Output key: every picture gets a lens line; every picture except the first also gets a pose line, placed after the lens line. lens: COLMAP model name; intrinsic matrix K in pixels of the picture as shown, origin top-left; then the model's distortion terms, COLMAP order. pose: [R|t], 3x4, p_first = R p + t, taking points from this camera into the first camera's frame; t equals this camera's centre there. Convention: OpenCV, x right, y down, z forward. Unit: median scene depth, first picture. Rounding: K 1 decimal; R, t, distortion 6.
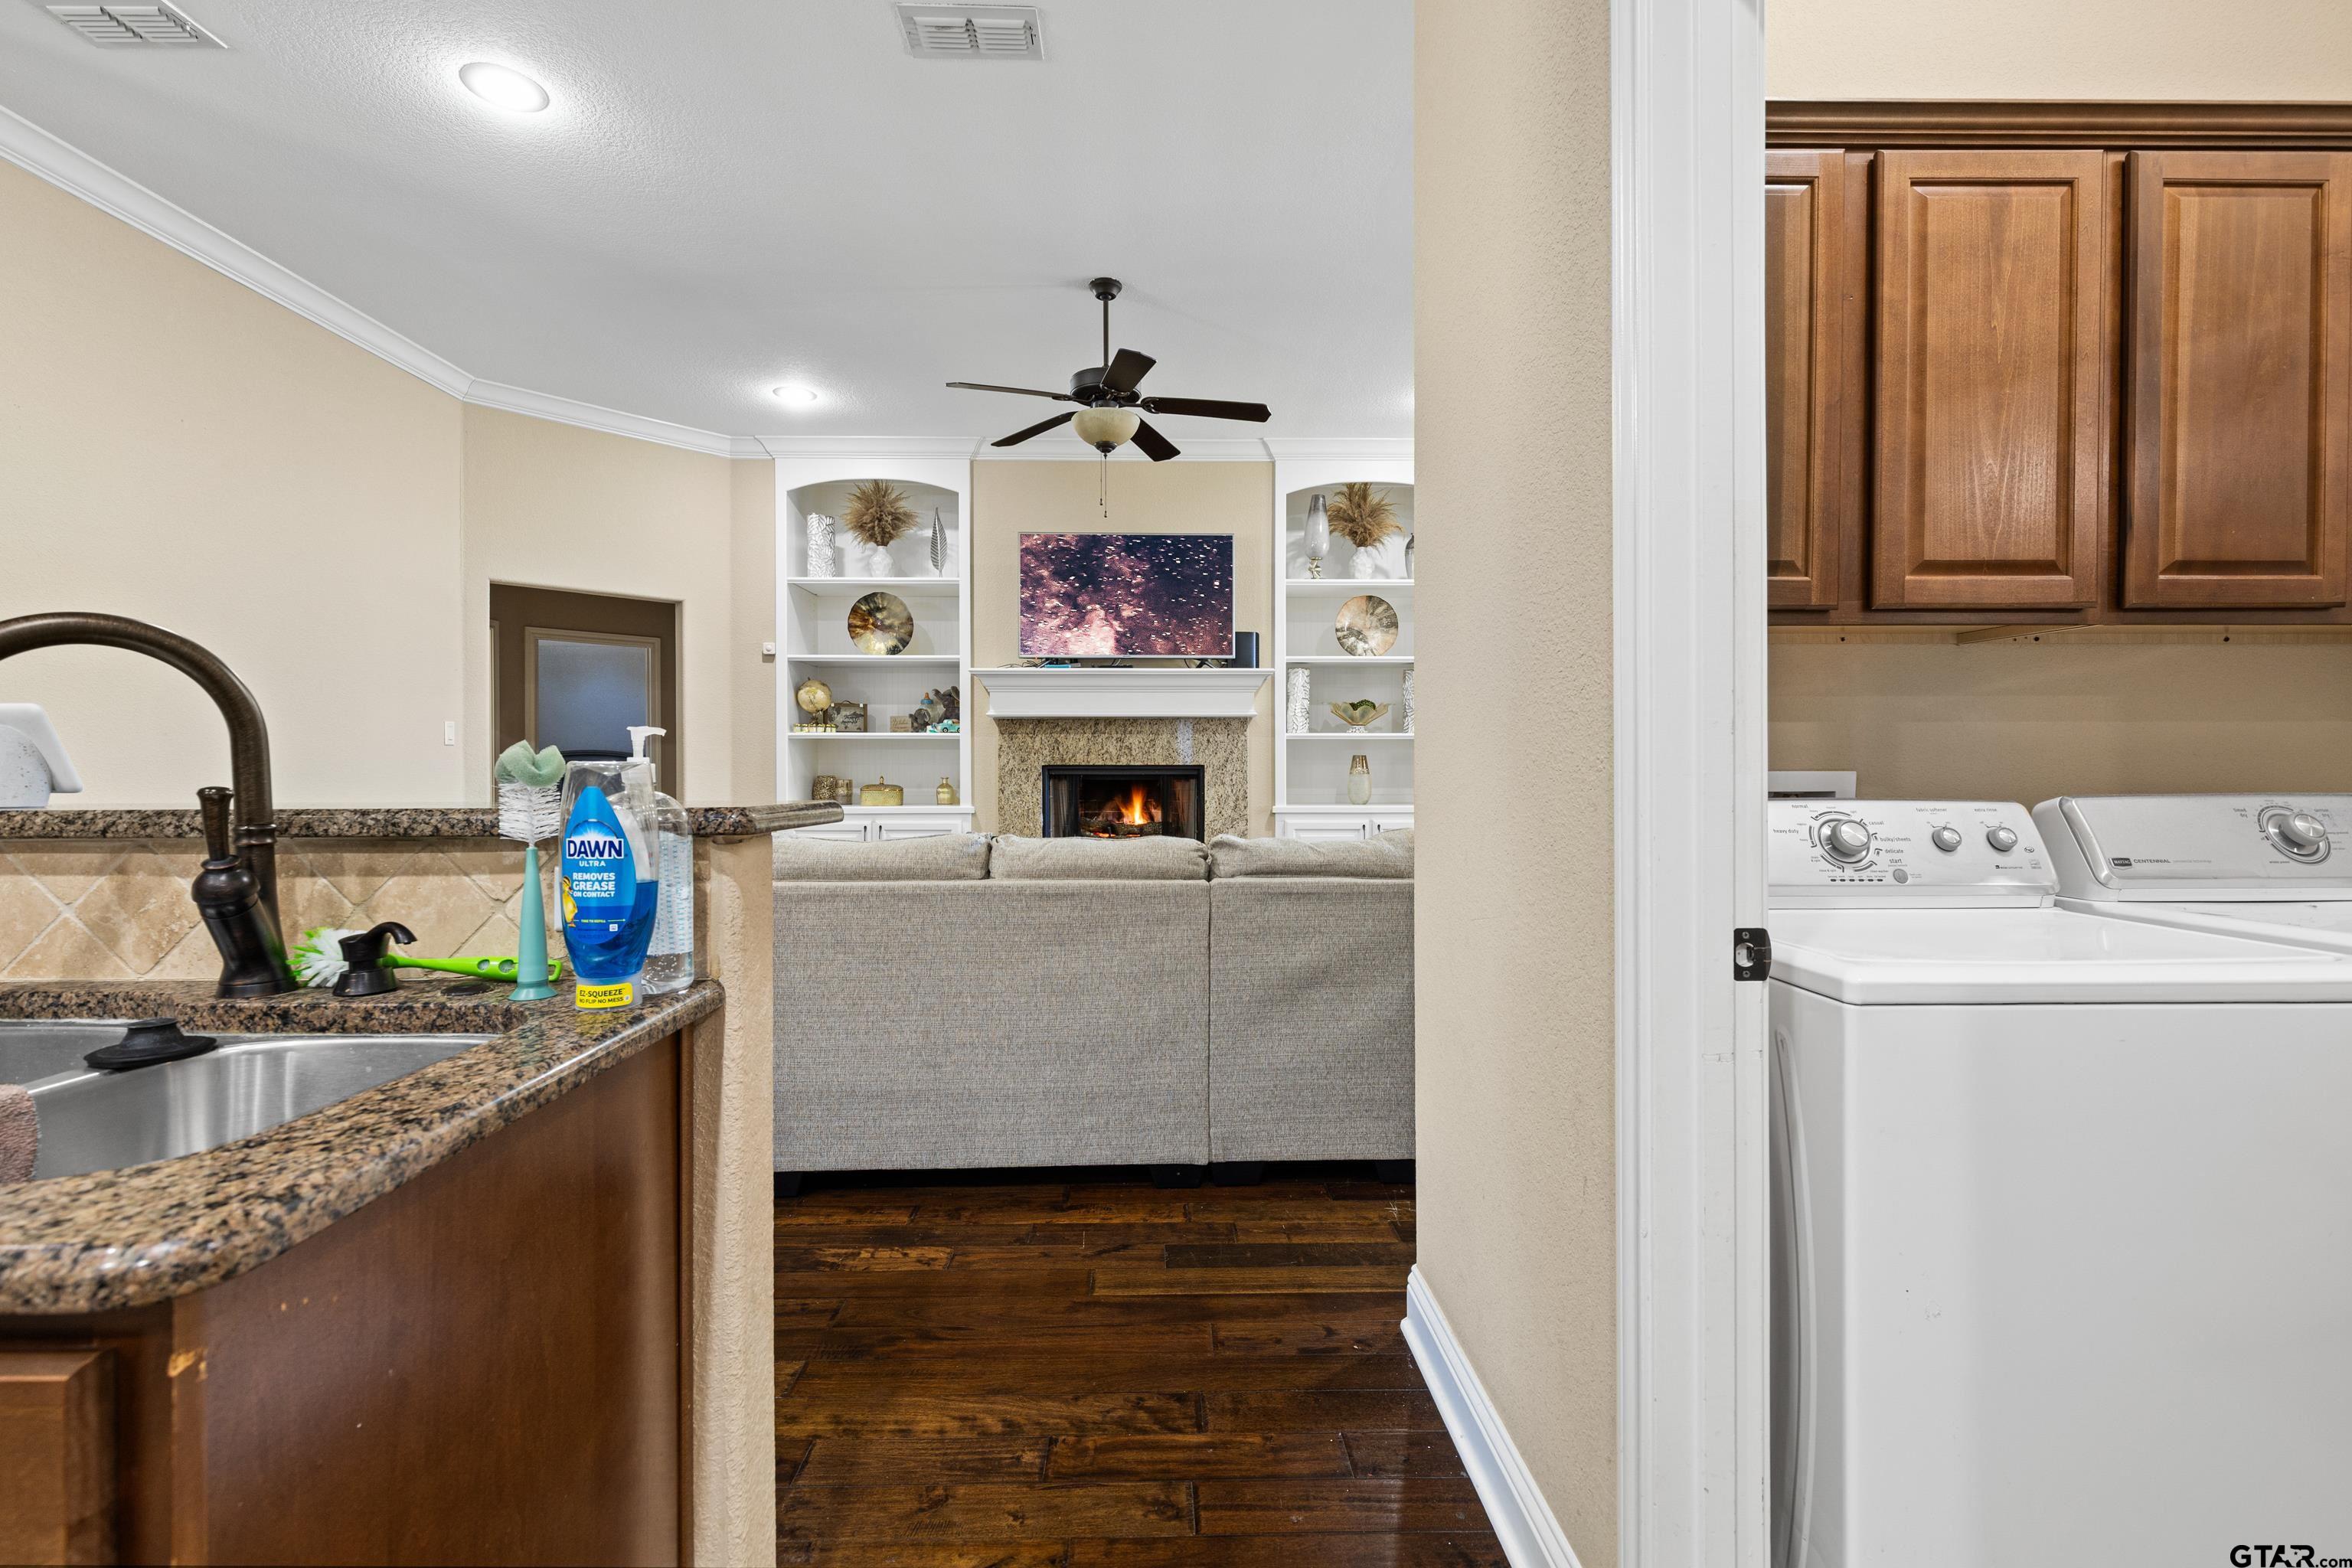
lens RADIAL K [[1061.5, 0, 1167.4], [0, 1061.5, 771.5], [0, 0, 1]] dist [0.008807, -0.001164]
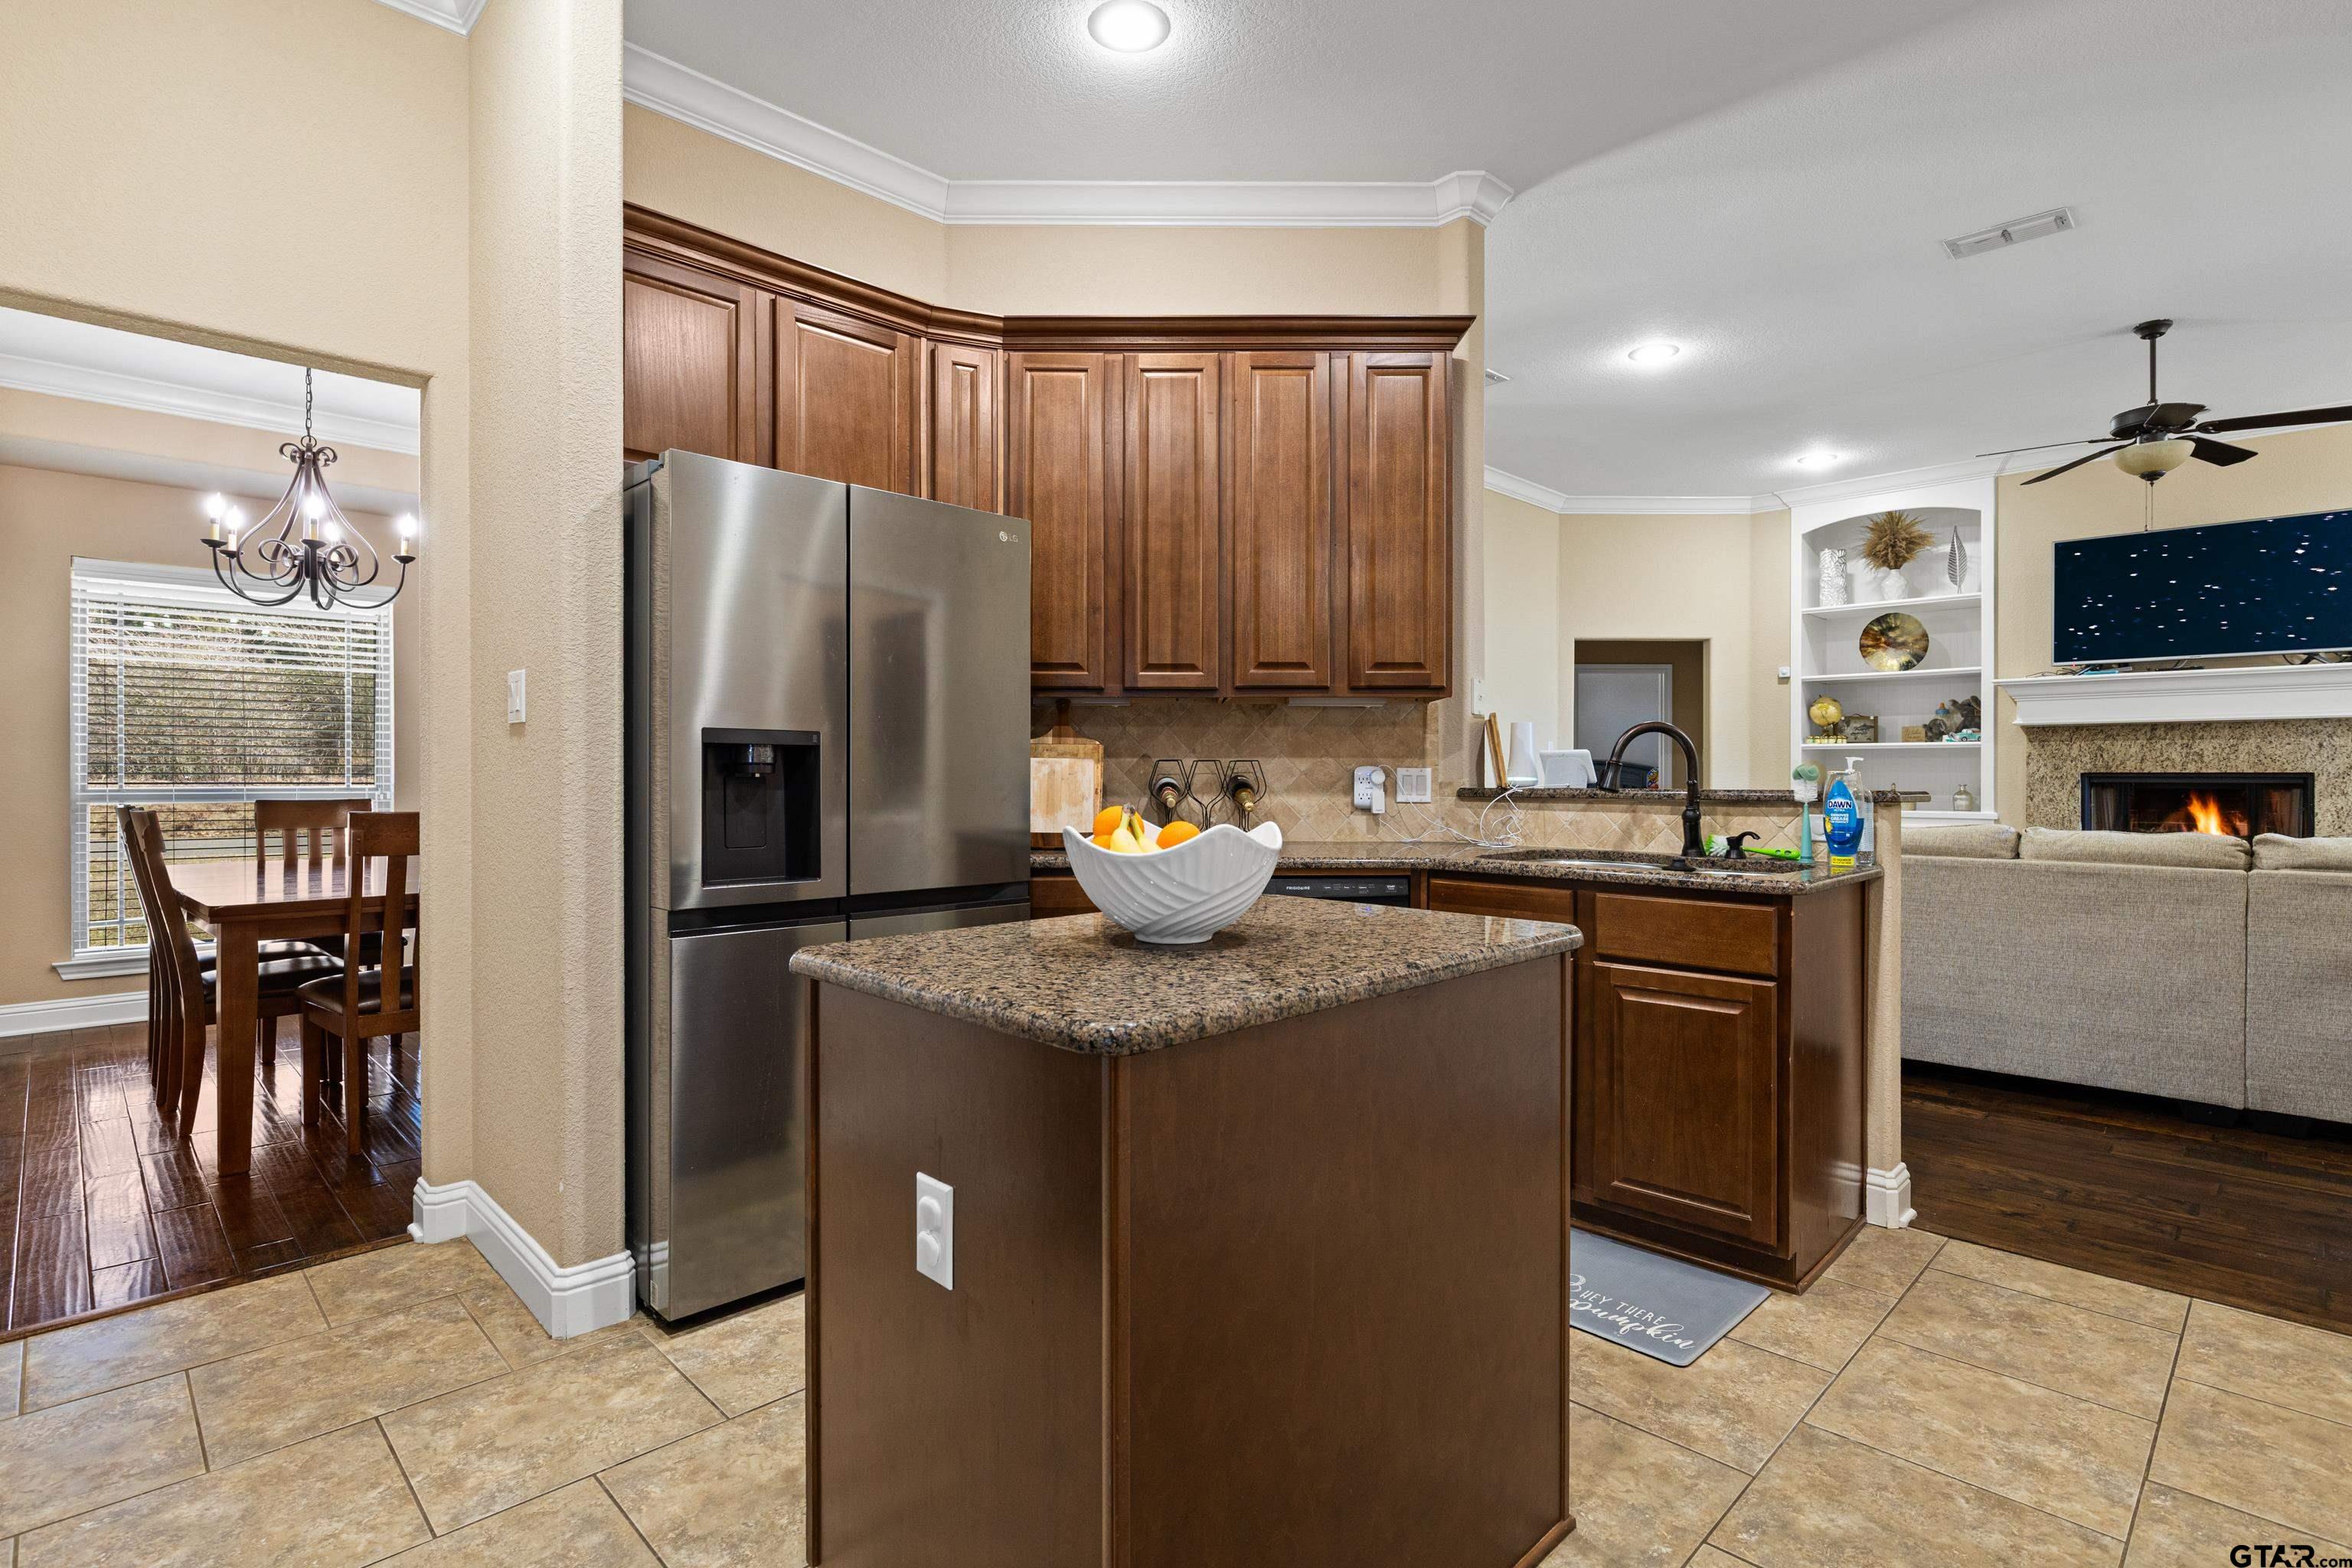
lens RADIAL K [[1131.5, 0, 1174.5], [0, 1131.5, 778.6], [0, 0, 1]] dist [-0.005633, 0.001361]
pose [[0.694130, 0.004413, -0.719836, 0.175685], [-0.004637, 0.999988, 0.001659, 0.005770], [0.719835, 0.002186, 0.694142, -1.136140]]
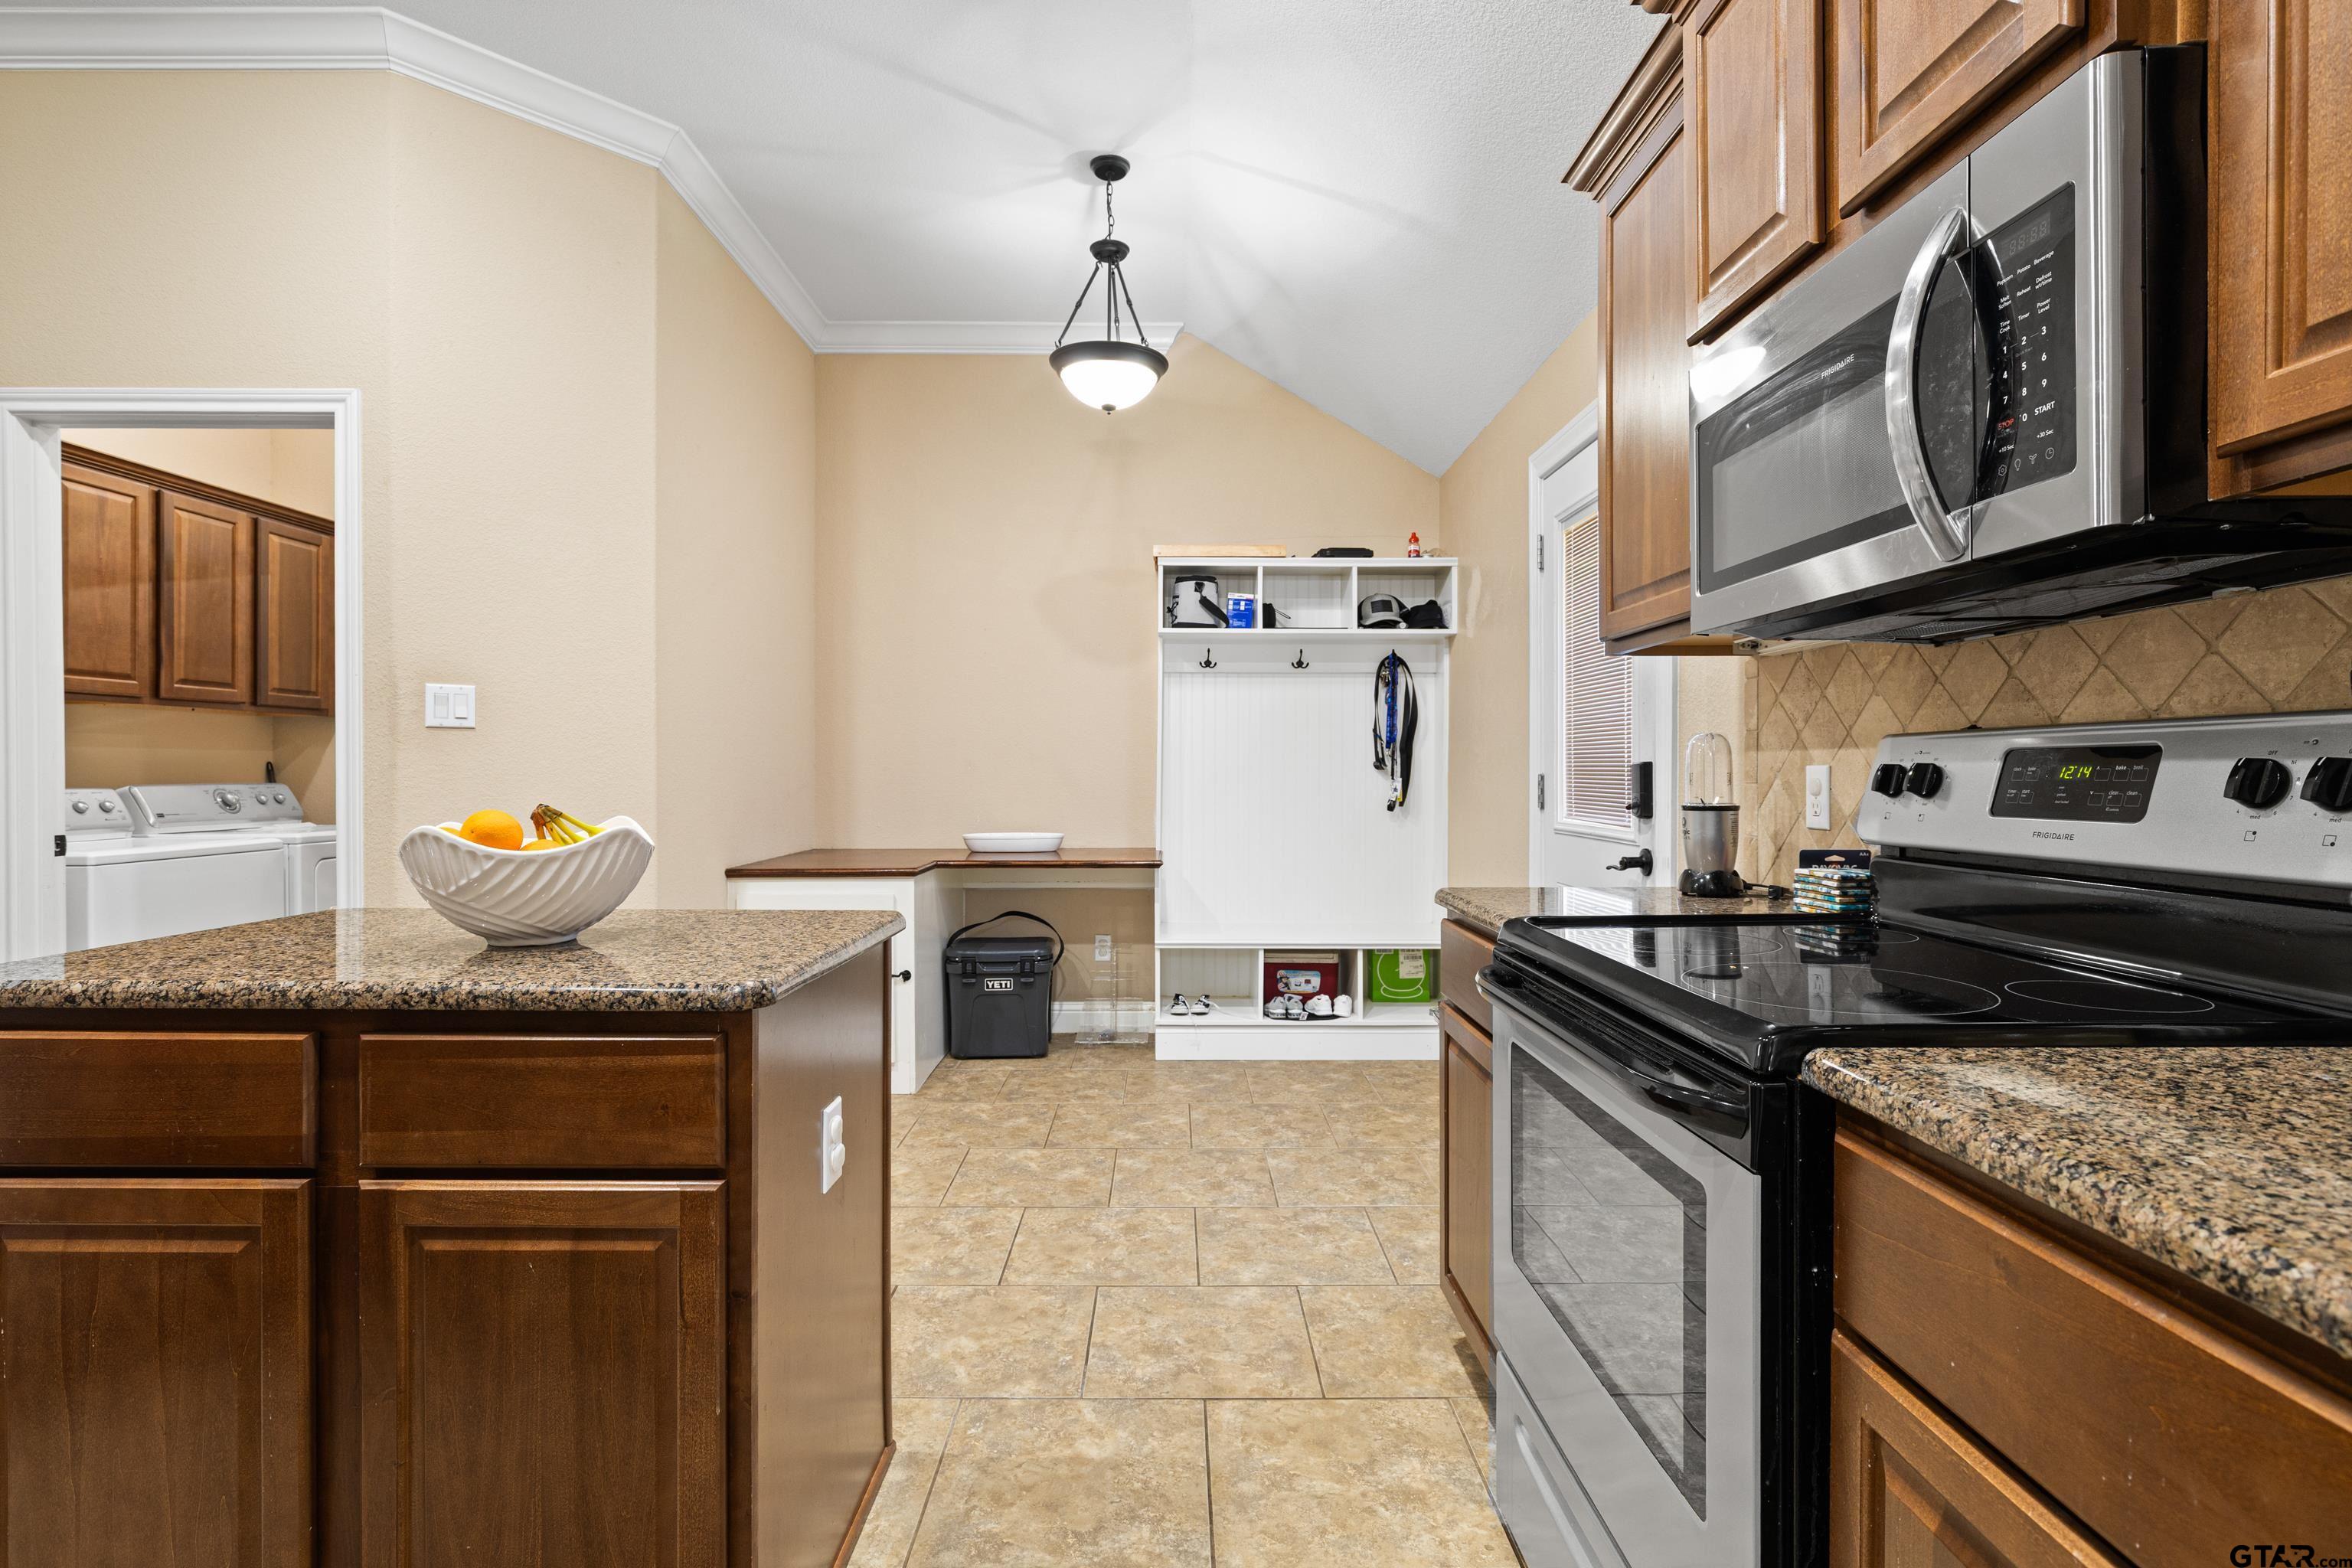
lens RADIAL K [[1094.1, 0, 1178.8], [0, 1094.1, 776.7], [0, 0, 1]] dist [-0.007910, 0.001152]
pose [[0.008393, -0.004497, 0.999955, -1.228276], [0.004138, 0.999981, 0.004463, 0.004977], [-0.999956, 0.004101, 0.008412, -1.030490]]
